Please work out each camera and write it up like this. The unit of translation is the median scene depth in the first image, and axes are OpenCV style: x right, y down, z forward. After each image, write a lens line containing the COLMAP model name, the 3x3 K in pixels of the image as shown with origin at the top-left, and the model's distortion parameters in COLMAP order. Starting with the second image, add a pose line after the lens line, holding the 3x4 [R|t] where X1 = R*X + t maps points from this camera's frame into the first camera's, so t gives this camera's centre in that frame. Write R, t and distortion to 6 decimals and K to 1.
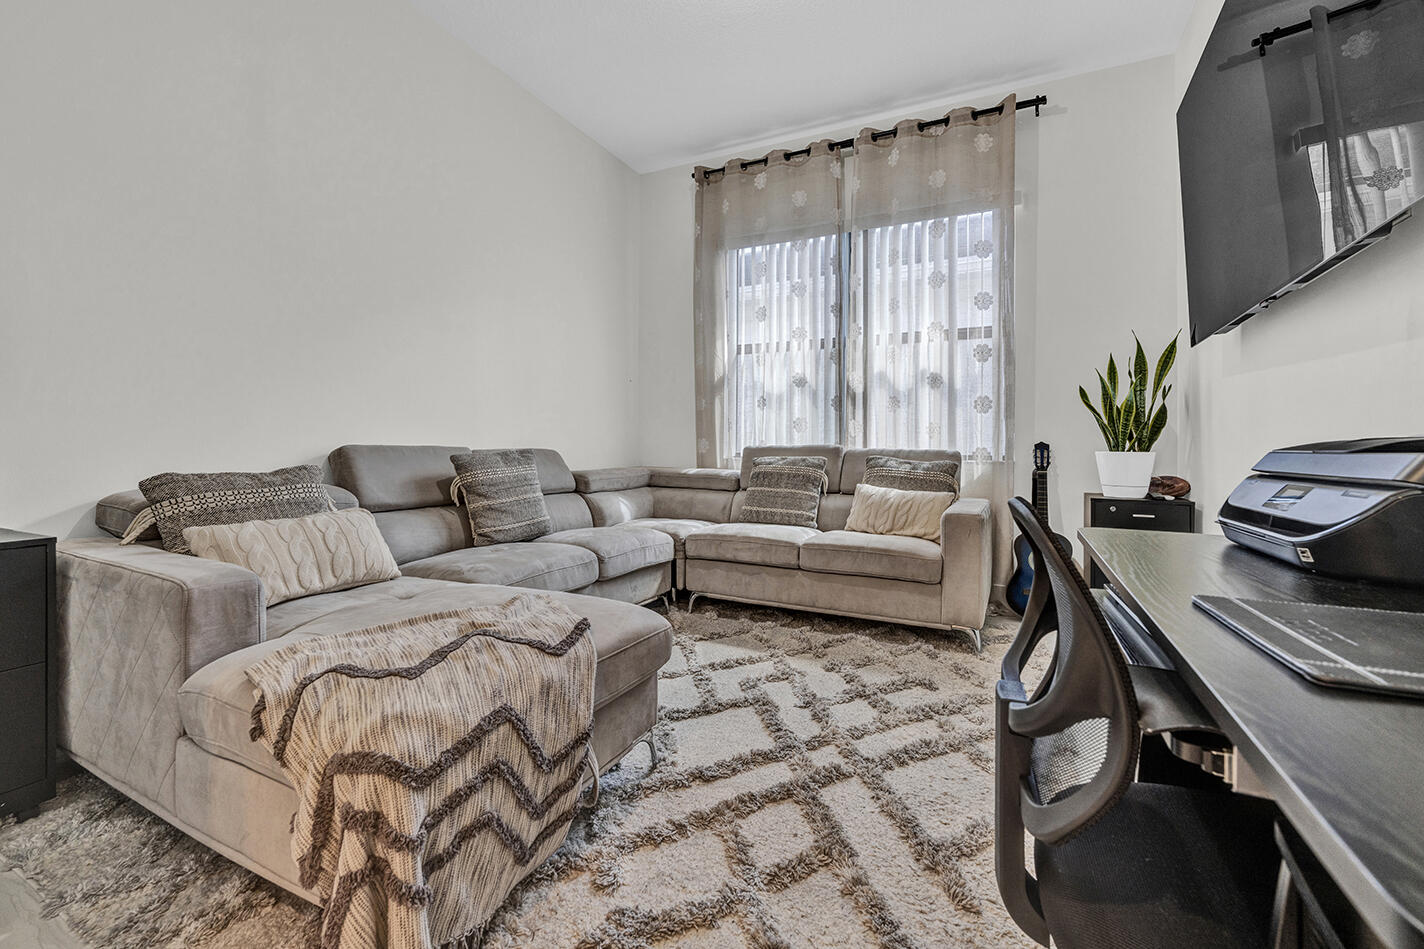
lens RADIAL K [[591.5, 0, 715.0], [0, 591.5, 443.9], [0, 0, 1]] dist [0.000810, -0.000358]
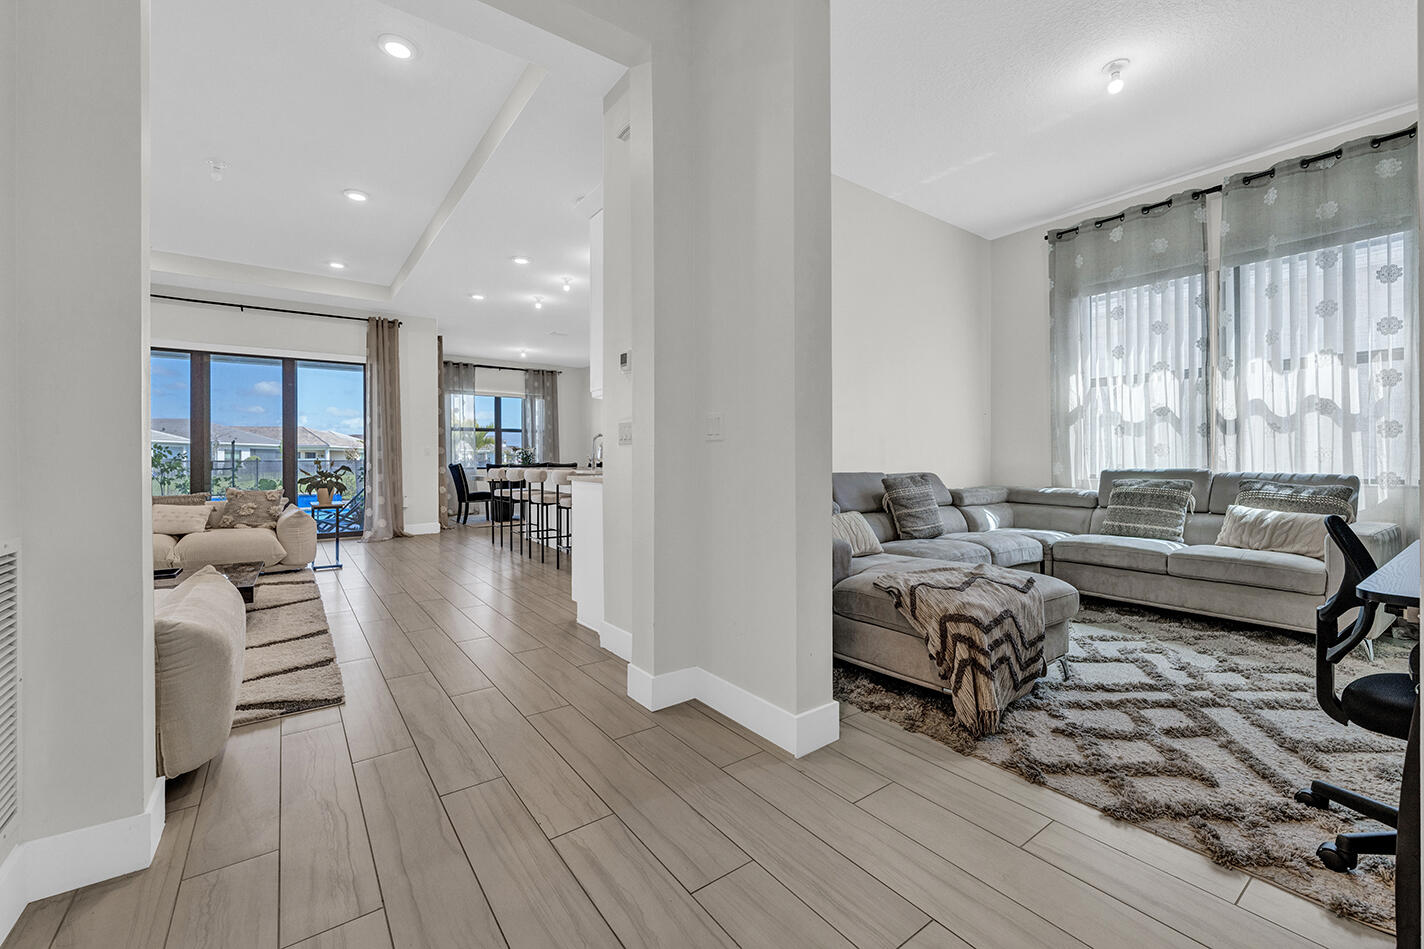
lens RADIAL K [[587.8, 0, 719.6], [0, 587.8, 459.5], [0, 0, 1]] dist [0.001338, -0.000041]
pose [[0.888231, -0.008509, -0.459317, -0.114563], [0.010800, 0.999939, 0.002360, -0.034625], [0.459269, -0.007056, 0.888269, -0.477243]]
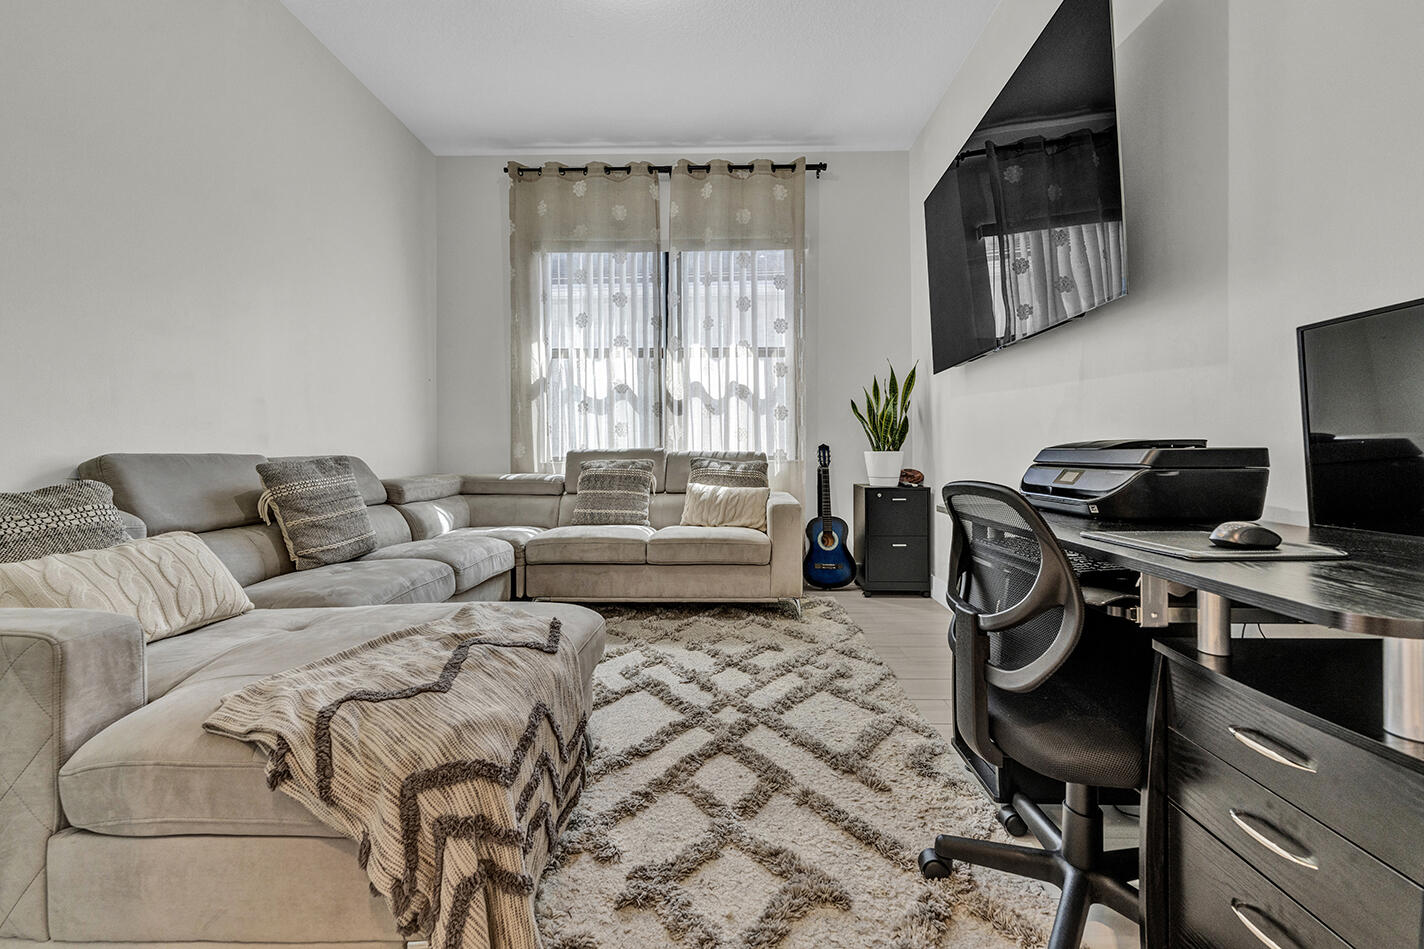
lens RADIAL K [[588.7, 0, 717.6], [0, 588.7, 451.0], [0, 0, 1]] dist [0.000735, -0.000098]
pose [[0.907112, -0.011074, 0.420743, -0.188894], [0.008460, 0.999932, 0.008079, -0.001071], [-0.420804, -0.003769, 0.907144, -0.023957]]
